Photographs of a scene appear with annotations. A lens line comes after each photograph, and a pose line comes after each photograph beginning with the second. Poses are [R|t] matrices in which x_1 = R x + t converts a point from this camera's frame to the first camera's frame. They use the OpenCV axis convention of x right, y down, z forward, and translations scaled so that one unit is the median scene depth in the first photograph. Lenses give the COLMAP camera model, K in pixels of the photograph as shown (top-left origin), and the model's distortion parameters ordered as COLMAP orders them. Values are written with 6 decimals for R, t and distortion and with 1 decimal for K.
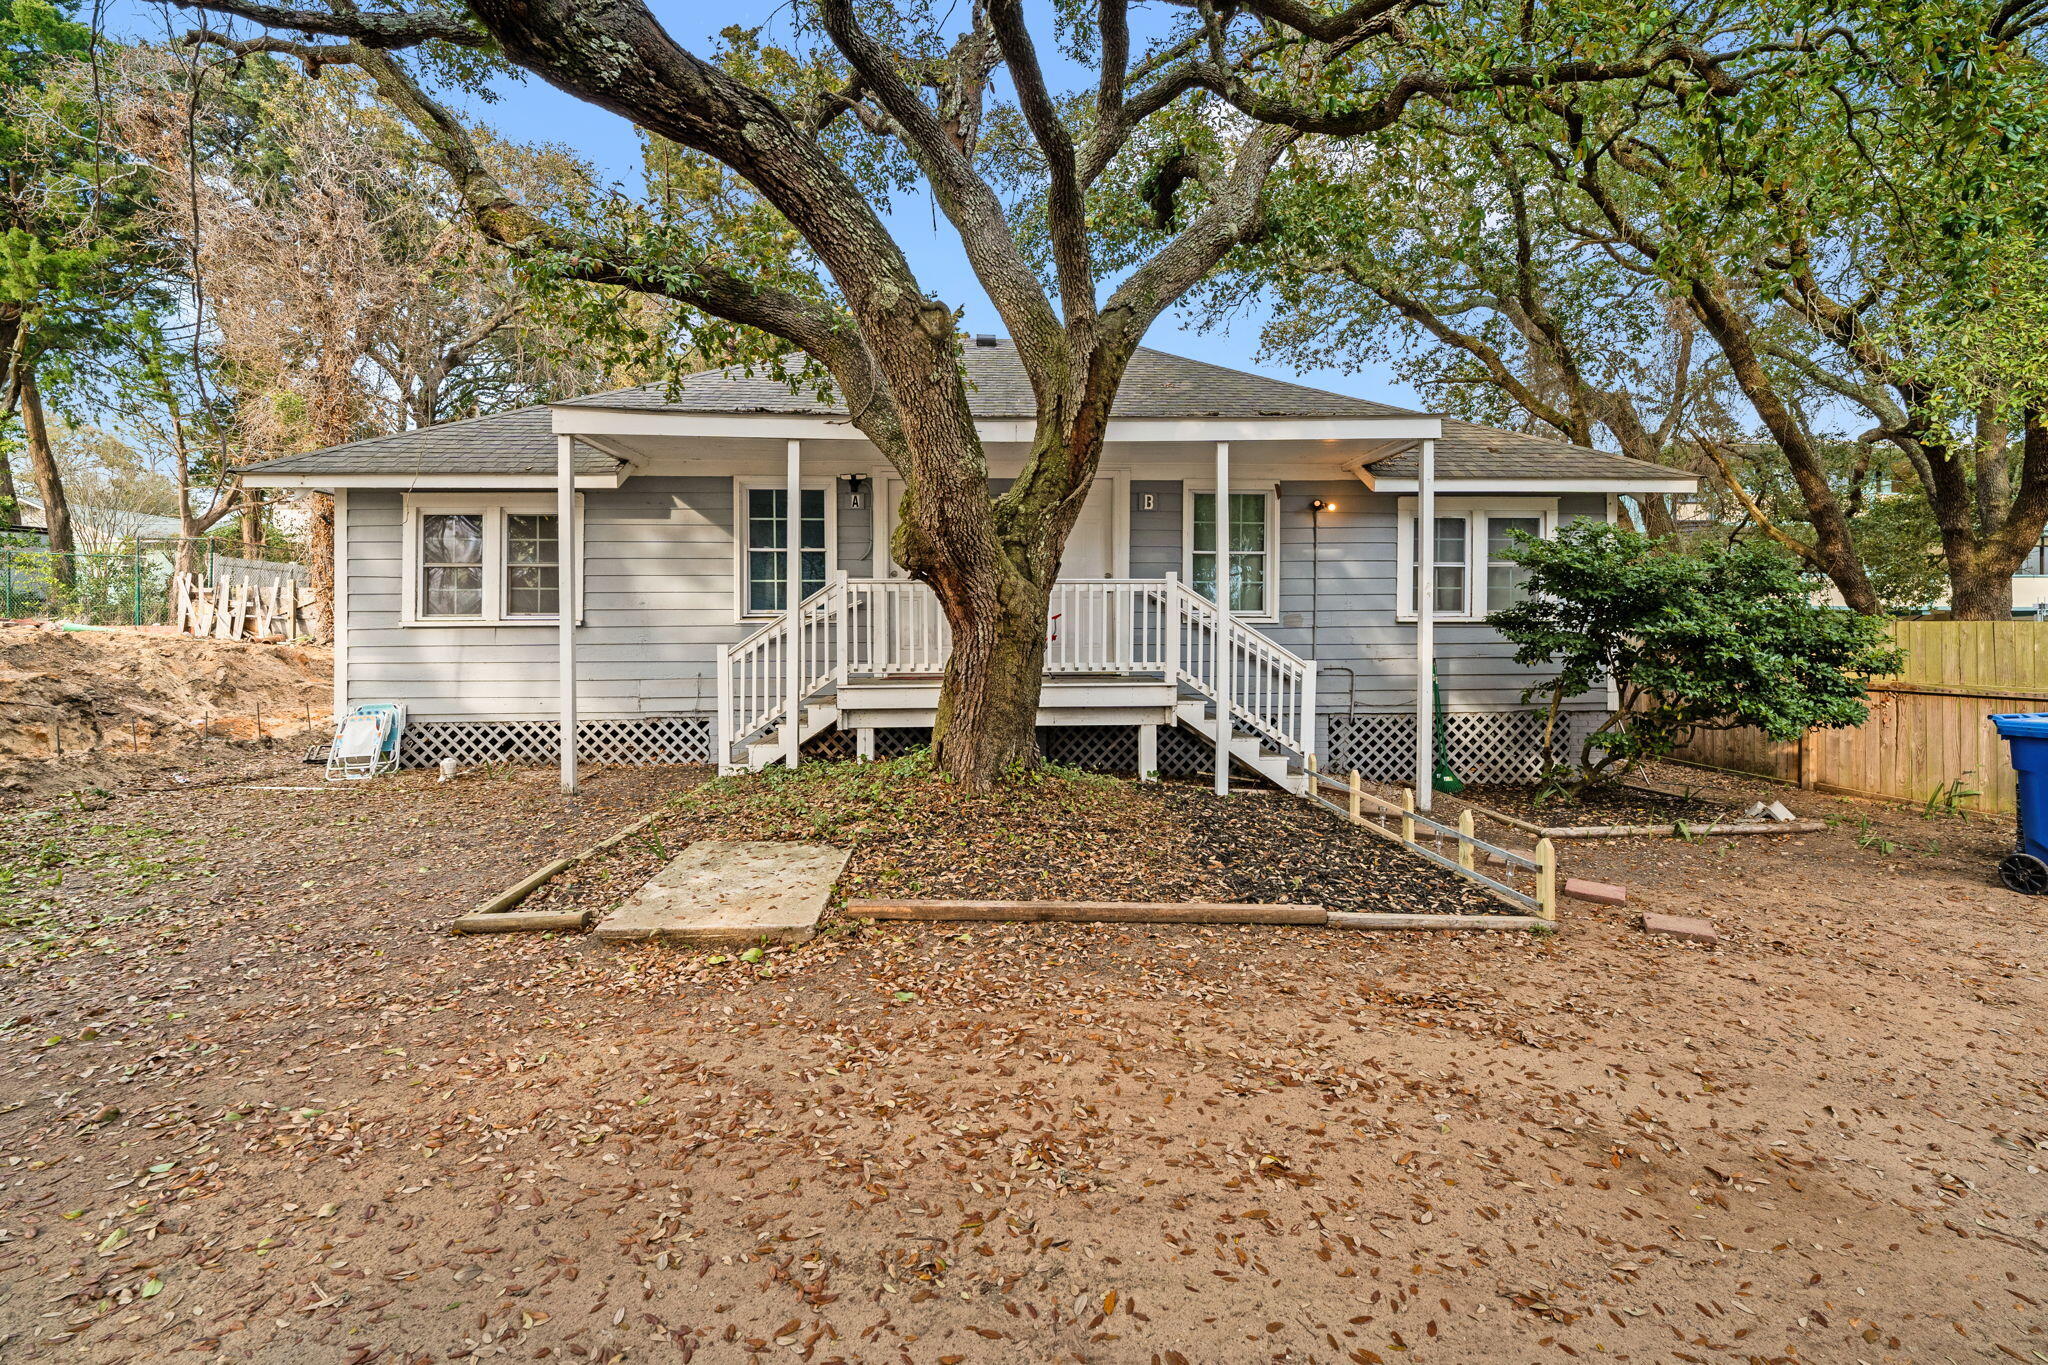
lens RADIAL K [[870.8, 0, 1019.9], [0, 870.8, 657.0], [0, 0, 1]] dist [-0.010302, -0.000300]
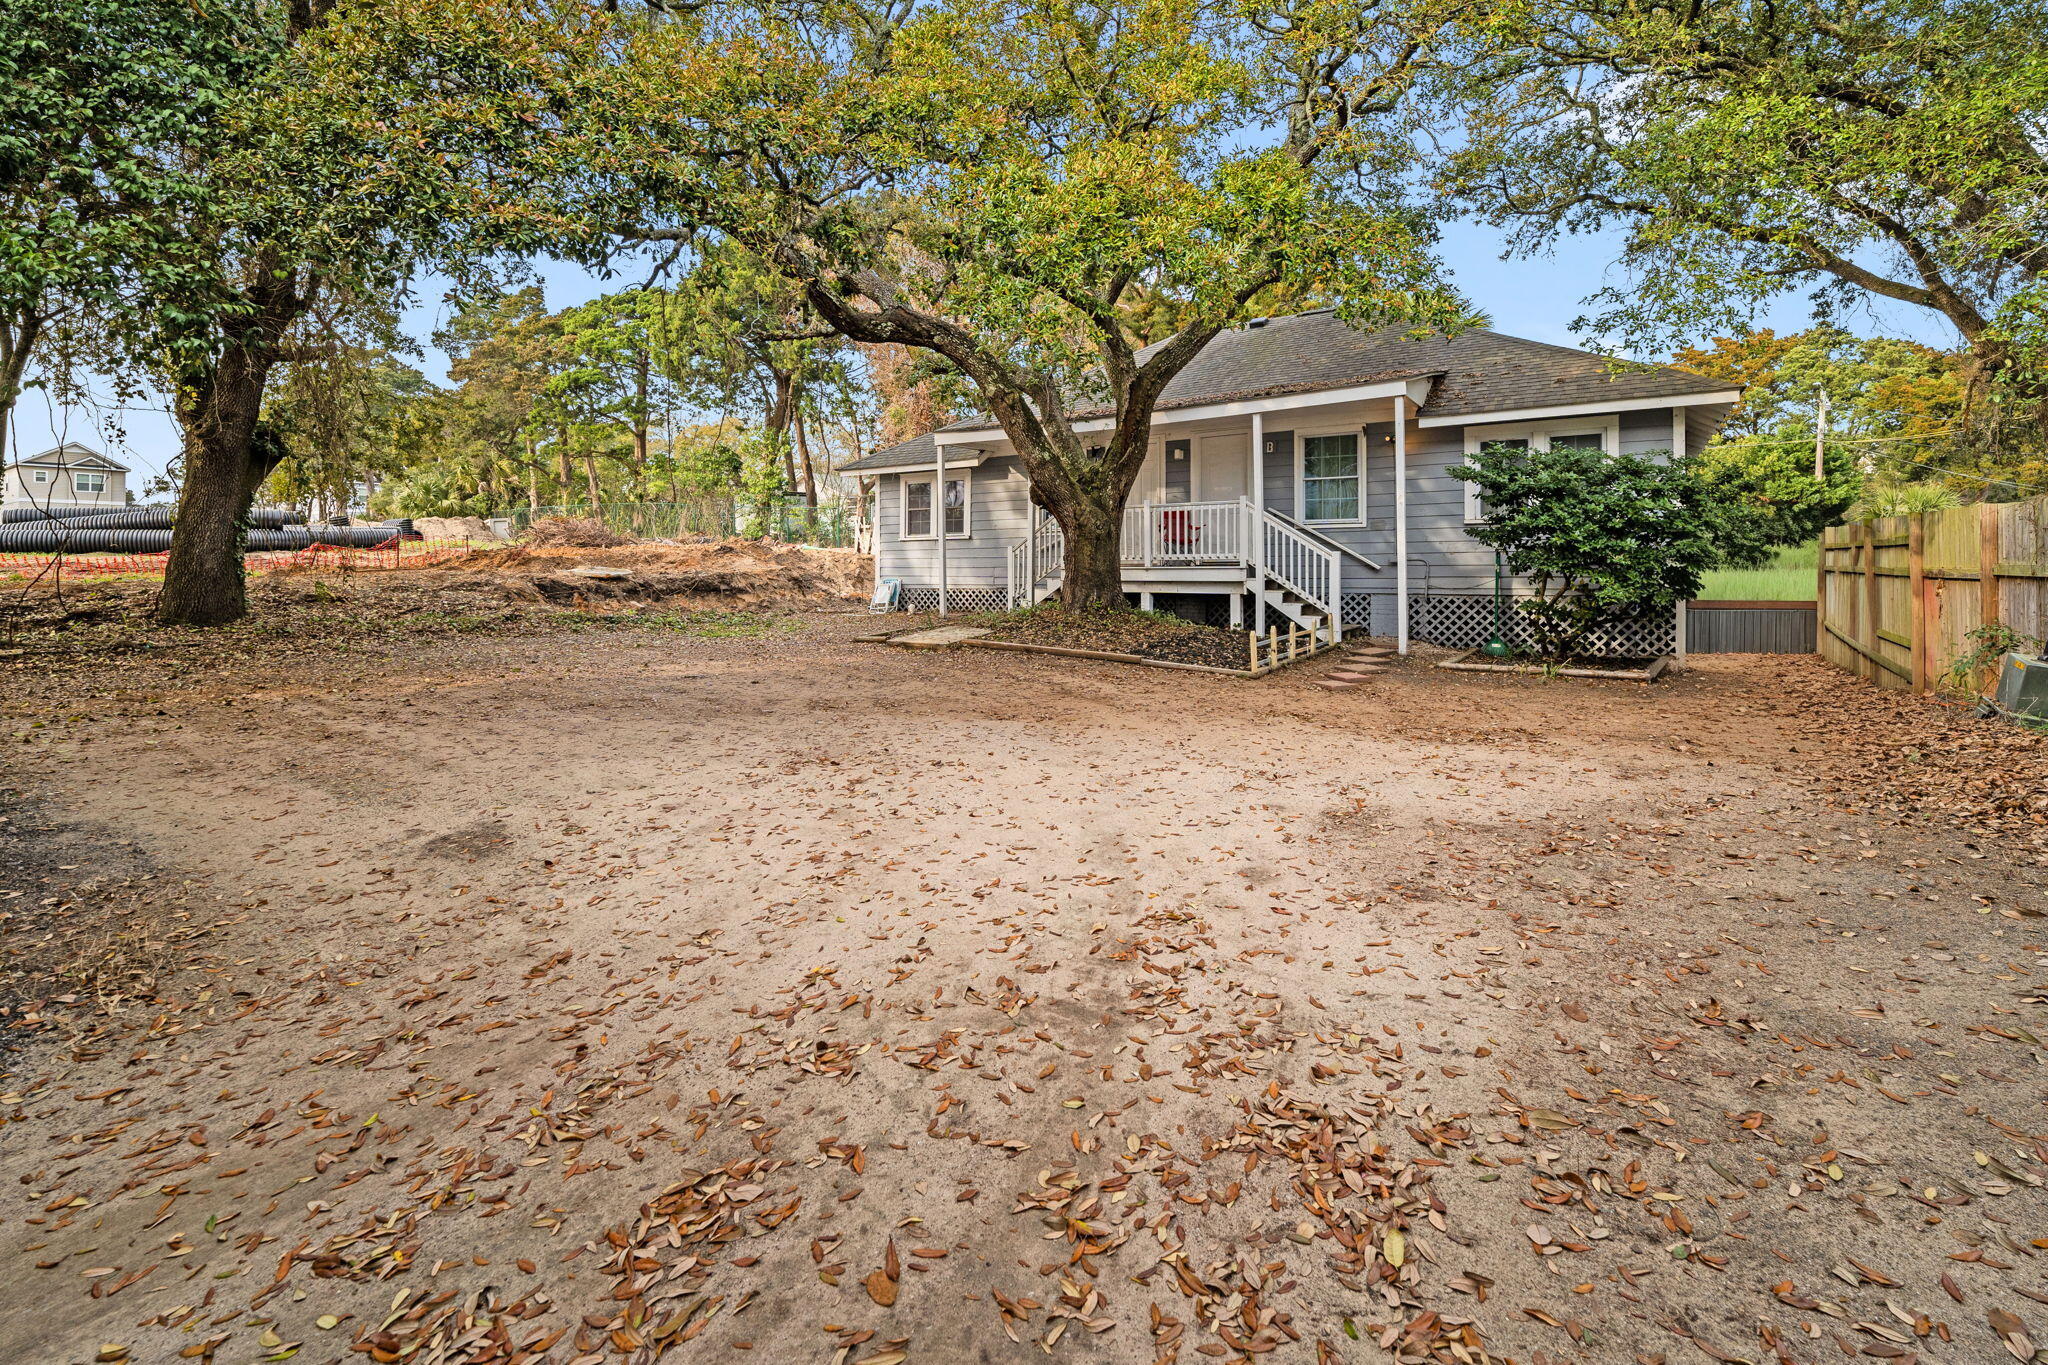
lens RADIAL K [[900.5, 0, 1005.3], [0, 900.5, 570.6], [0, 0, 1]] dist [0.026532, -0.000089]
pose [[0.795550, 0.003328, -0.605879, 0.740023], [-0.012236, 0.999869, -0.010574, 0.054163], [0.605765, 0.015826, 0.795486, -0.508011]]
